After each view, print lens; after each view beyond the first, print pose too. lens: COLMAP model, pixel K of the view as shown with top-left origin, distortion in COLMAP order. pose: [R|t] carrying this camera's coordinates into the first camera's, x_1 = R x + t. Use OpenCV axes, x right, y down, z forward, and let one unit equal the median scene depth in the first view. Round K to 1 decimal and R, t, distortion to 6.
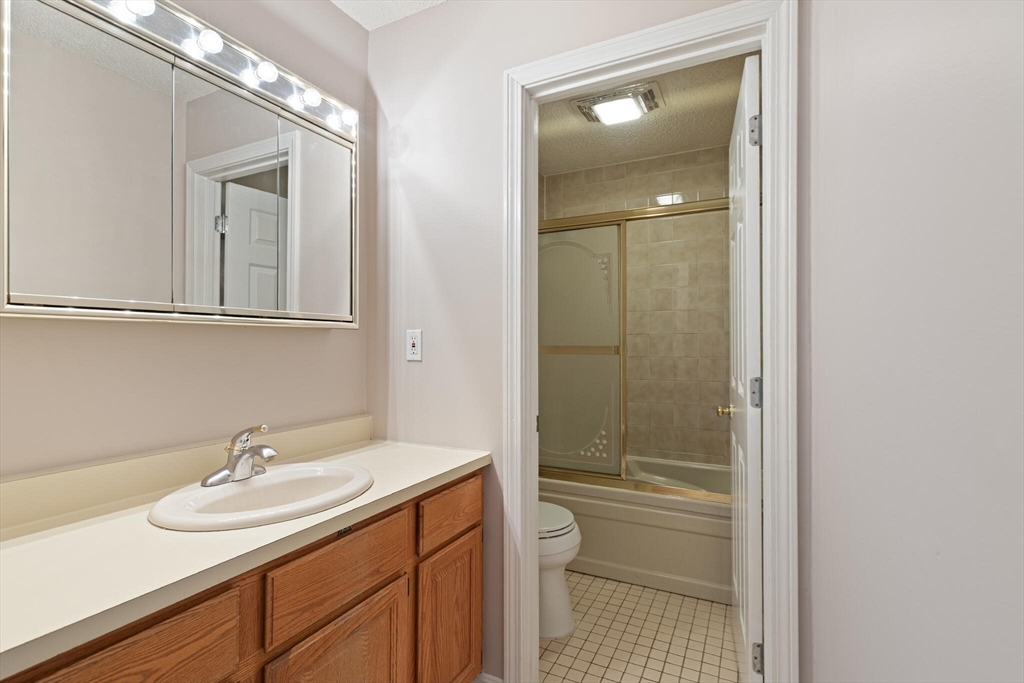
lens RADIAL K [[486.1, 0, 513.3], [0, 486.1, 341.9], [0, 0, 1]] dist [0.015525, -0.001990]
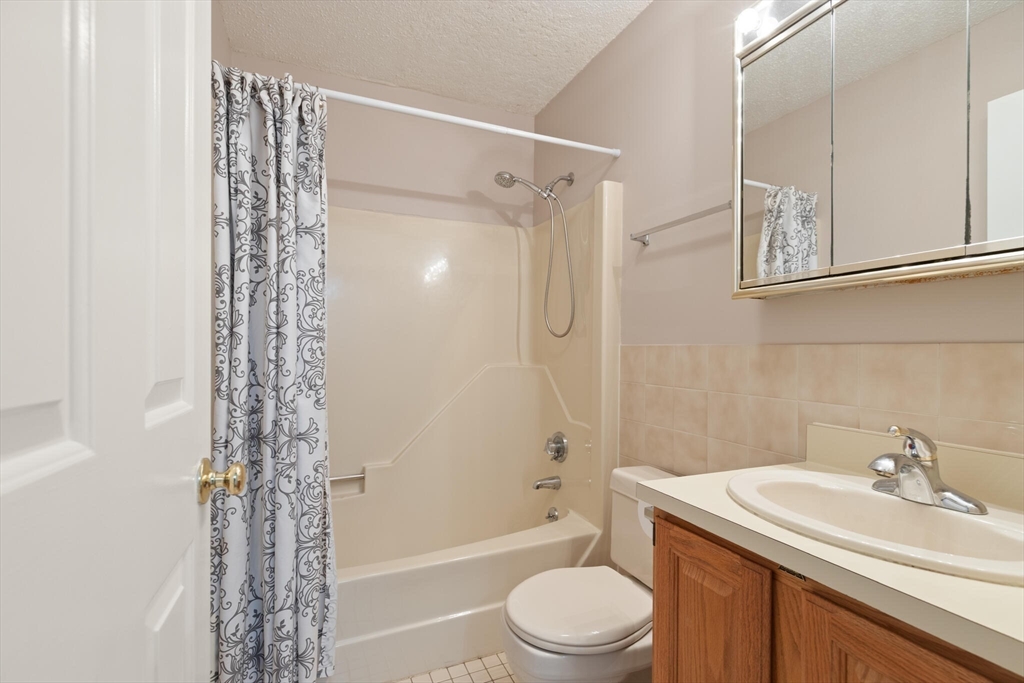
lens RADIAL K [[486.1, 0, 513.8], [0, 486.1, 342.4], [0, 0, 1]] dist [0.015525, -0.001990]
pose [[-0.649451, -0.001854, -0.760401, 0.384915], [0.006359, 0.999949, -0.007869, 0.064372], [0.760377, -0.009946, -0.649406, 1.077928]]
